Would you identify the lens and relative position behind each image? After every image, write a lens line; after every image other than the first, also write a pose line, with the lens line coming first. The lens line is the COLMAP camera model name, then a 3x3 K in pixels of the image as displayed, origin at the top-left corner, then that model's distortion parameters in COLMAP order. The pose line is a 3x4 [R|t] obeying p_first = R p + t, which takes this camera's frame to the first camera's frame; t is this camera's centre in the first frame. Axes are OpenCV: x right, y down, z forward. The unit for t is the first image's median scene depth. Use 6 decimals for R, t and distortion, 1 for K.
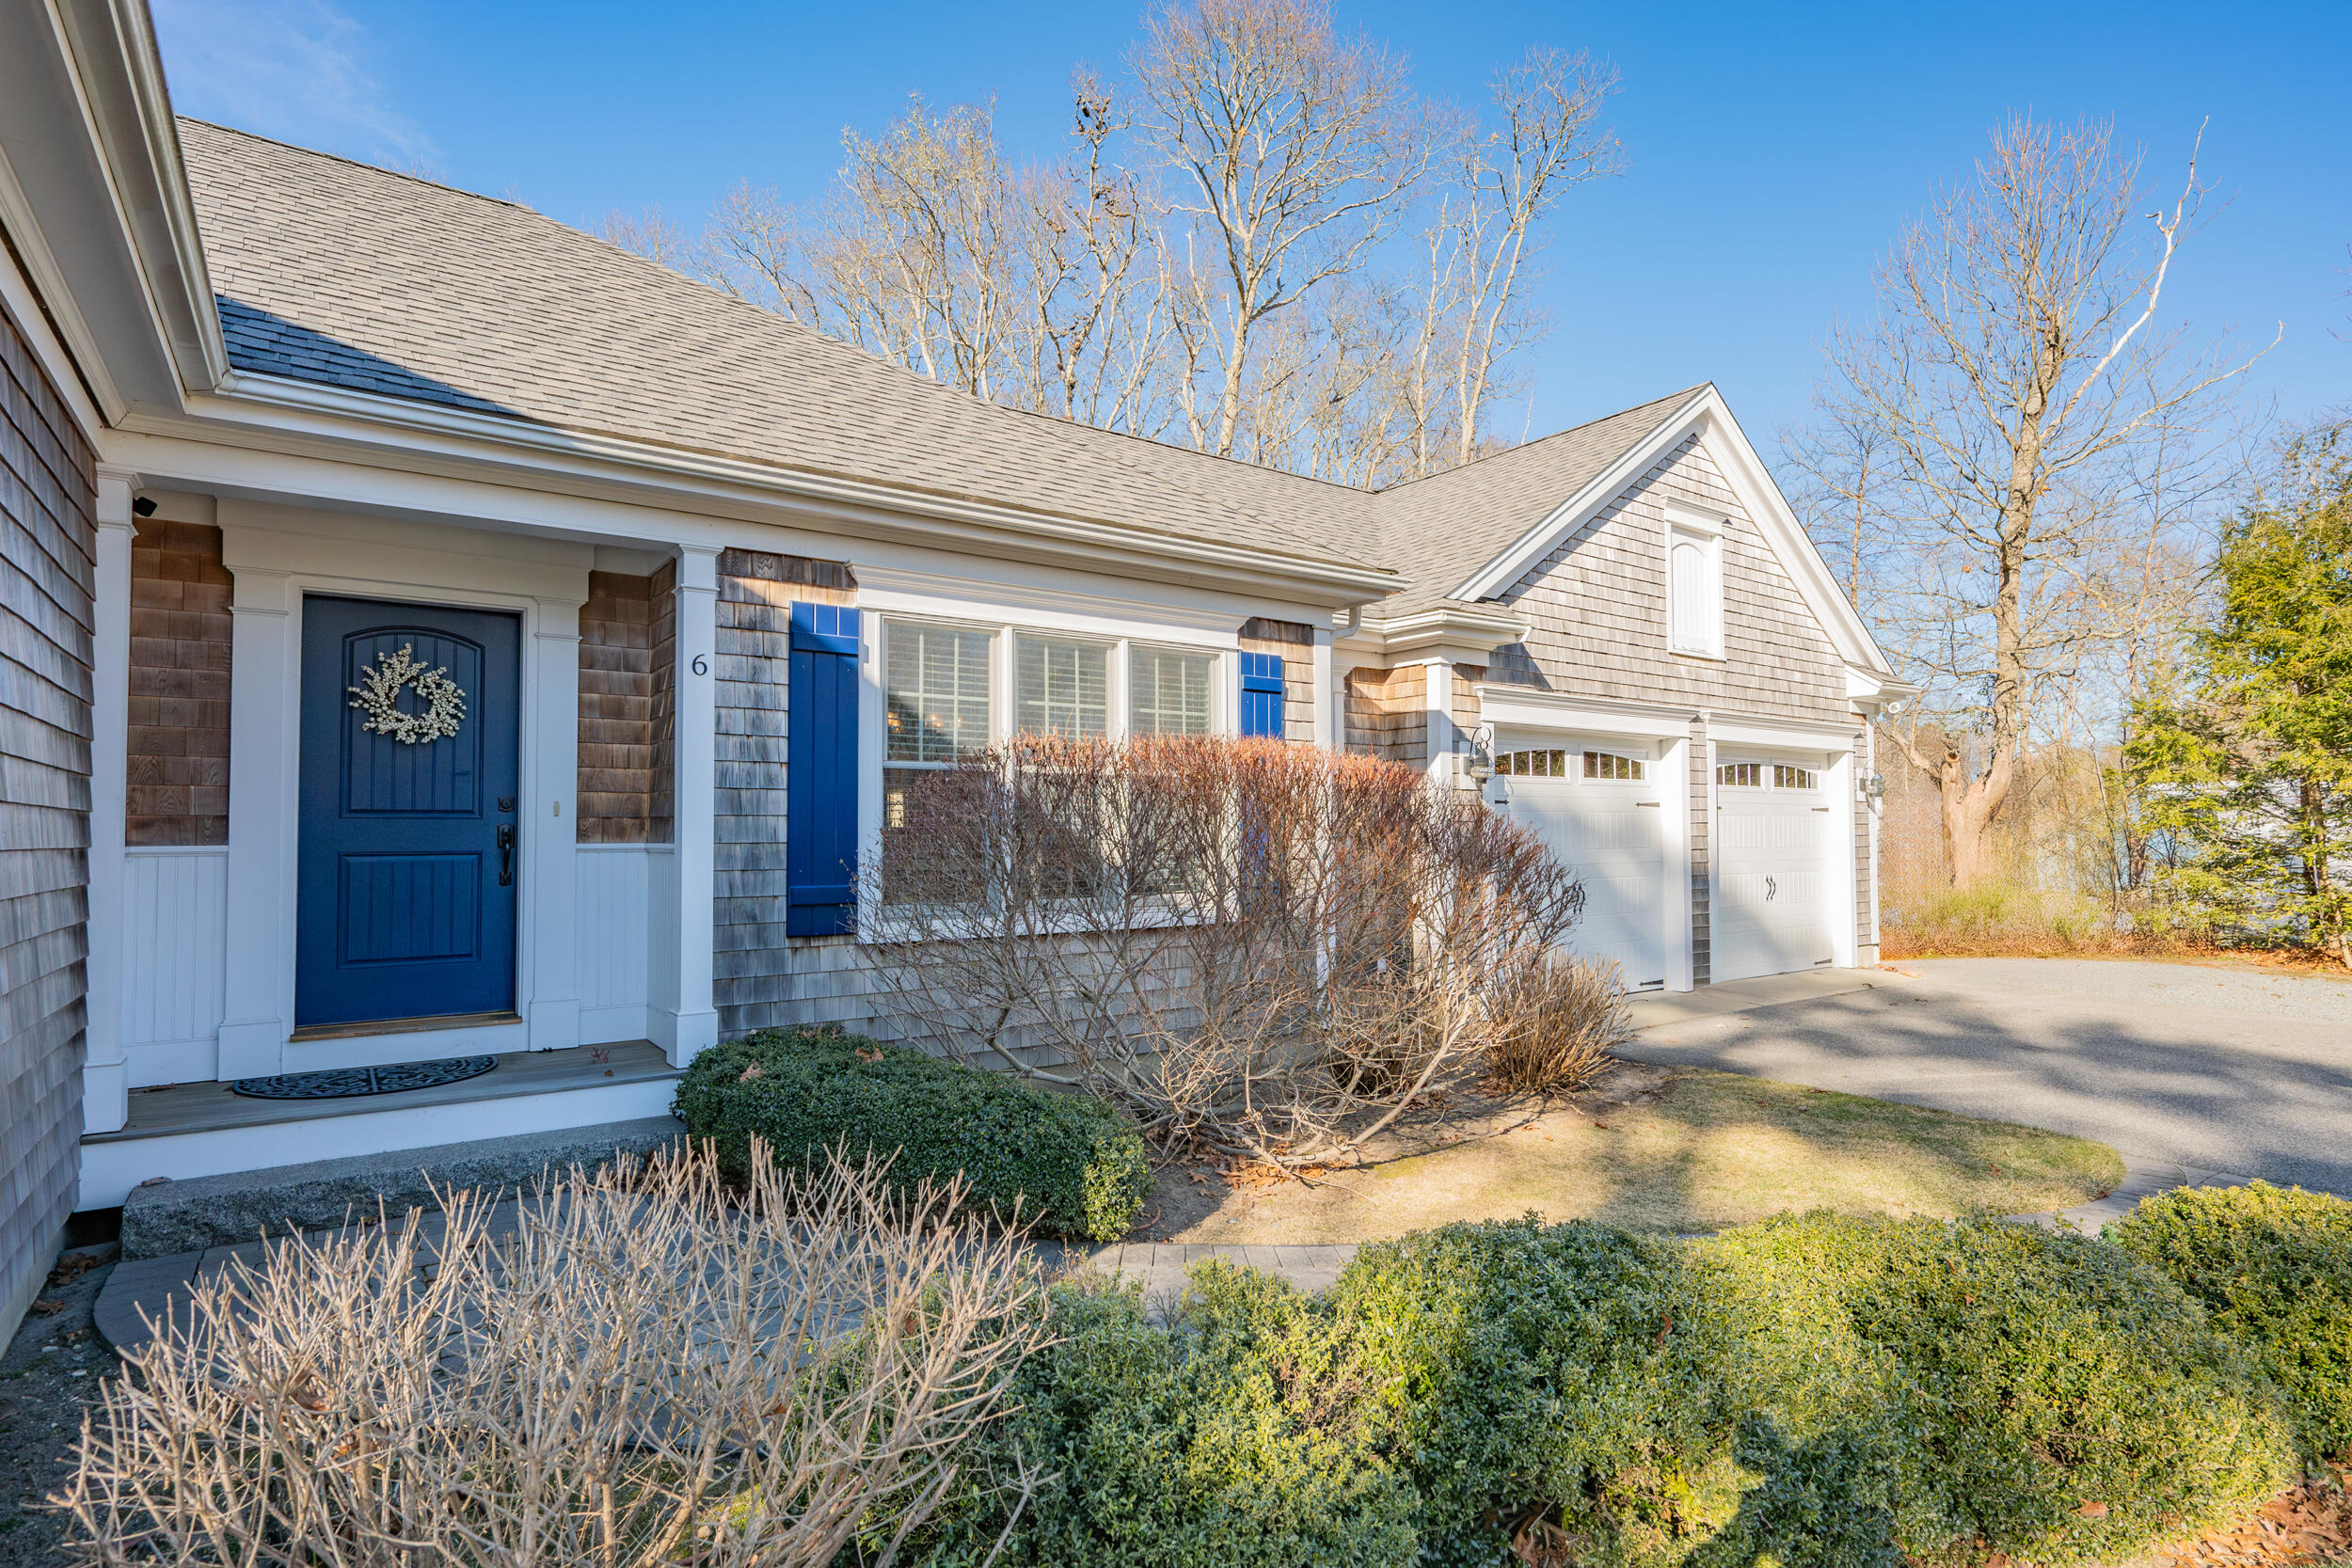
lens RADIAL K [[1209.2, 0, 1176.0], [0, 1209.2, 784.0], [0, 0, 1]] dist [-0.001448, 0.000000]
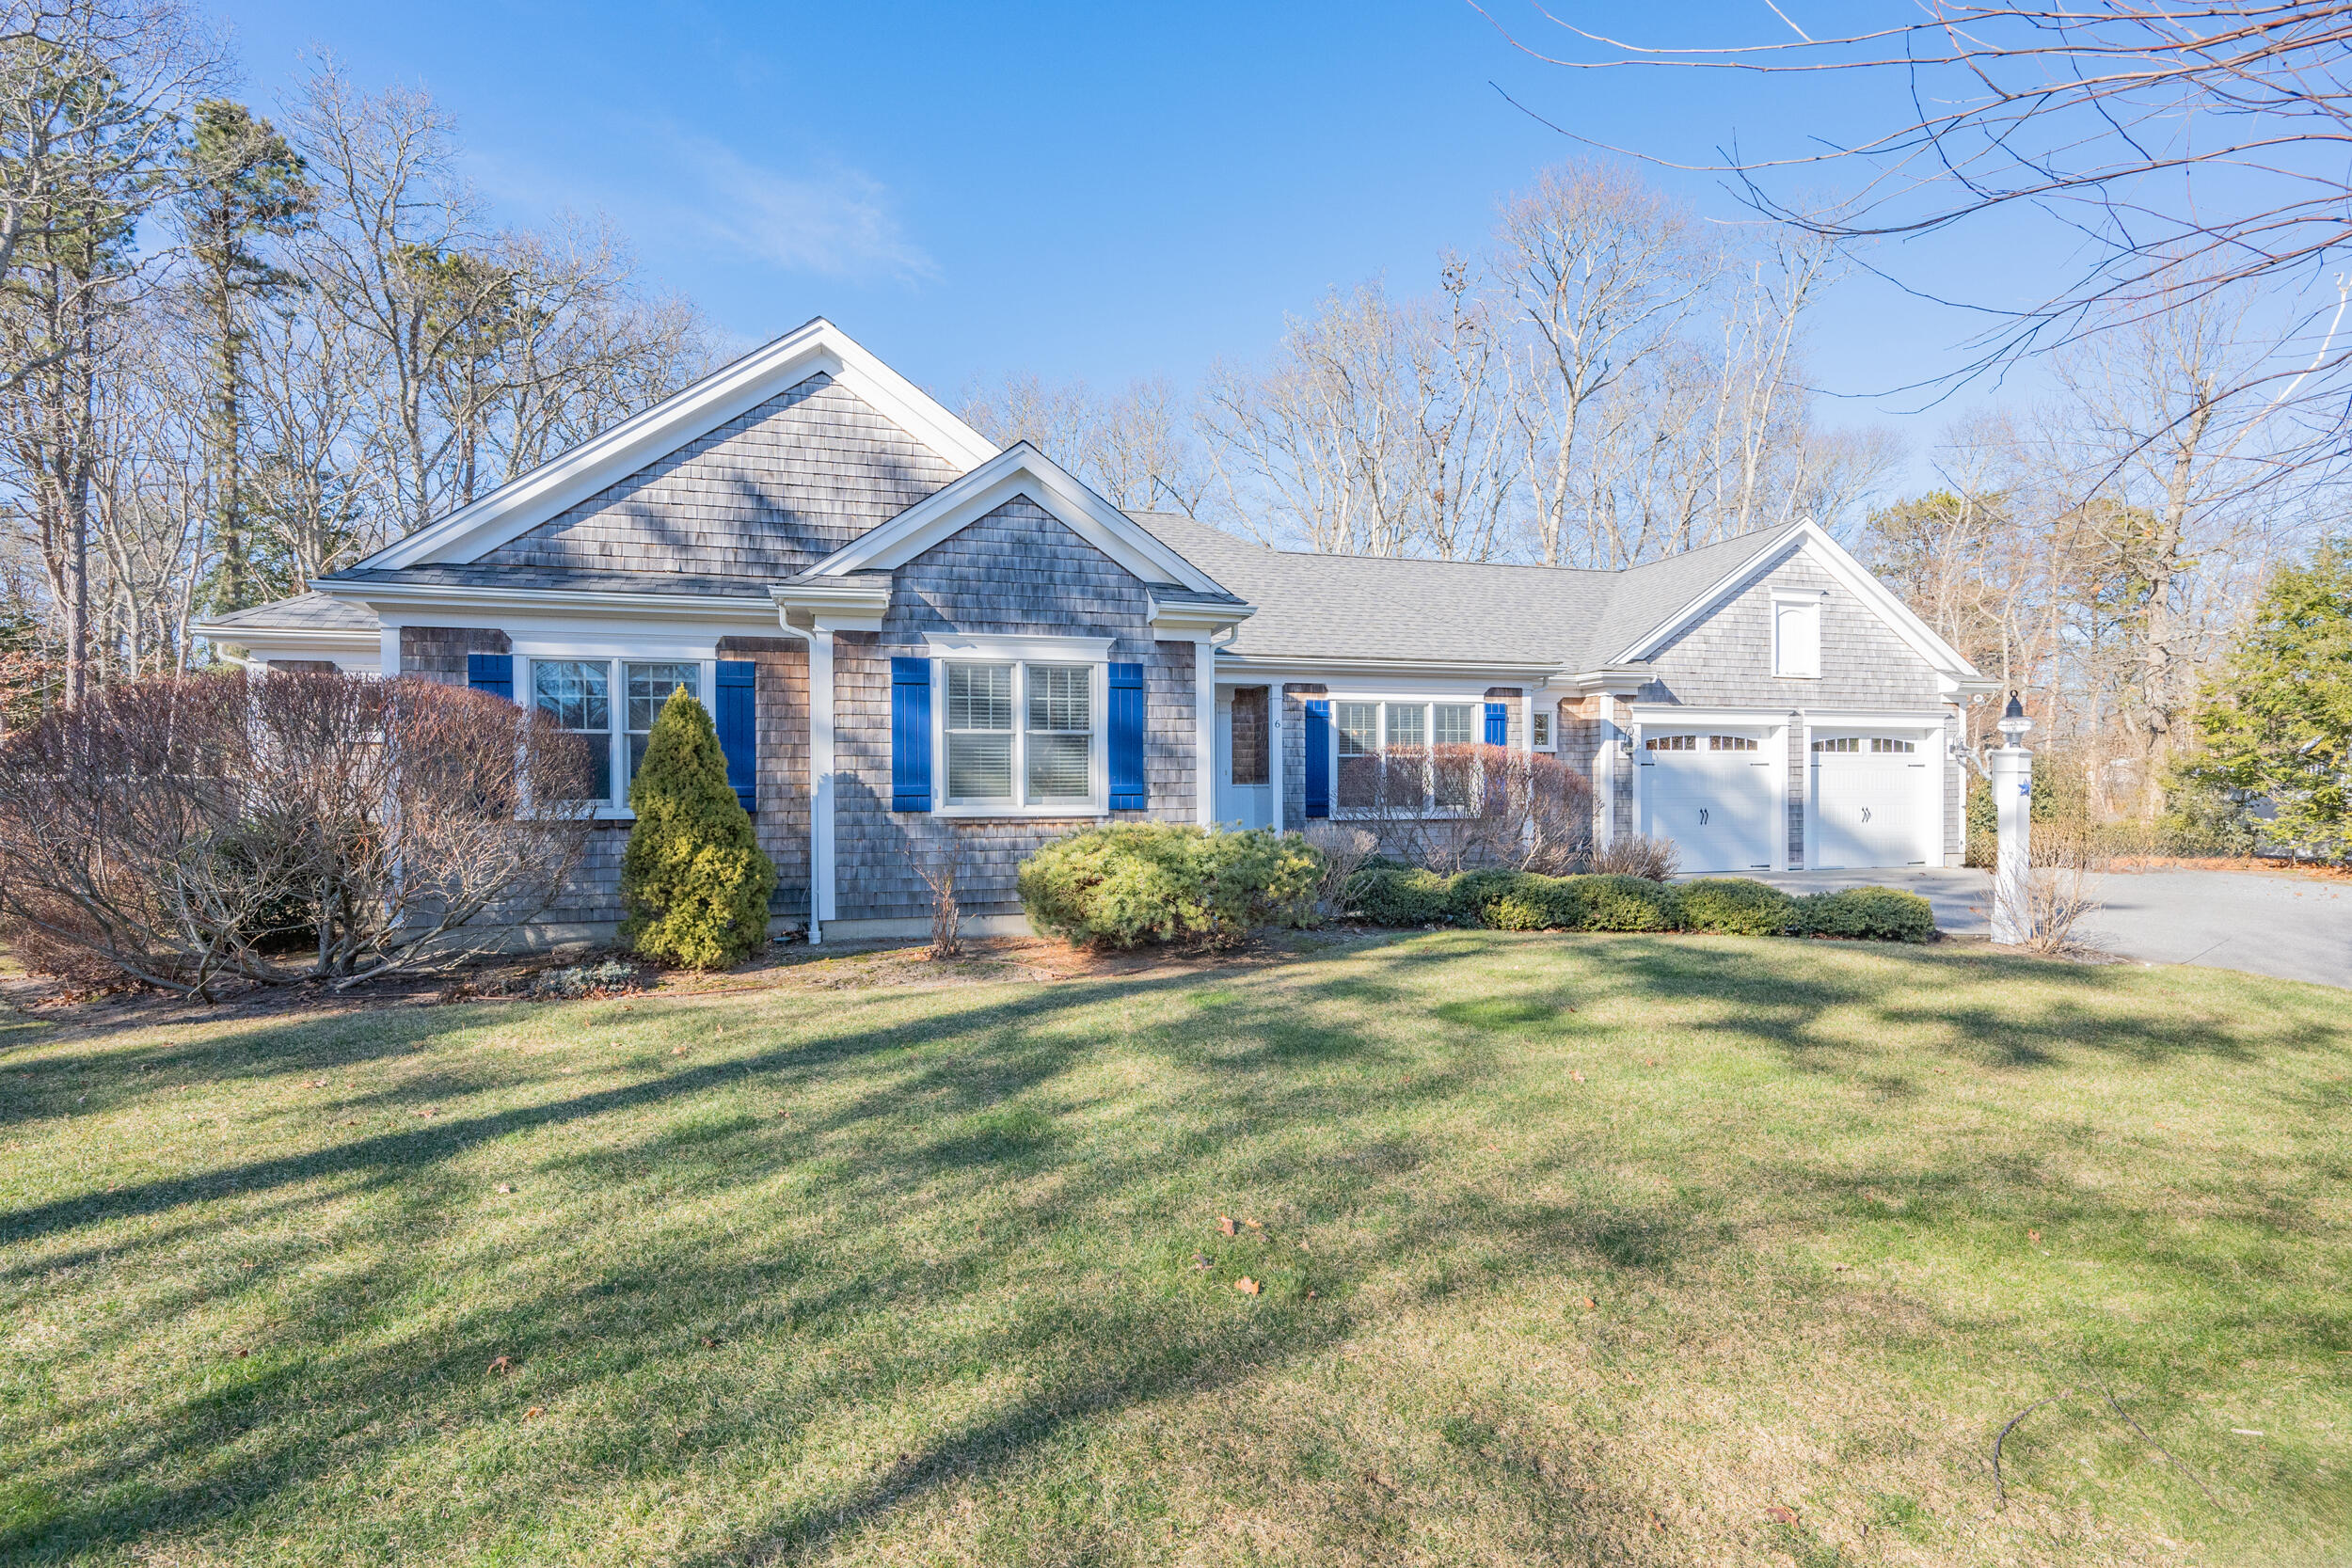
lens RADIAL K [[1044.8, 0, 1180.3], [0, 1044.8, 795.2], [0, 0, 1]] dist [-0.000570, 0.000127]
pose [[0.938616, 0.000474, -0.344963, 0.190688], [0.016487, 0.998795, 0.046231, -0.033723], [0.344569, -0.049081, 0.937477, -1.068292]]
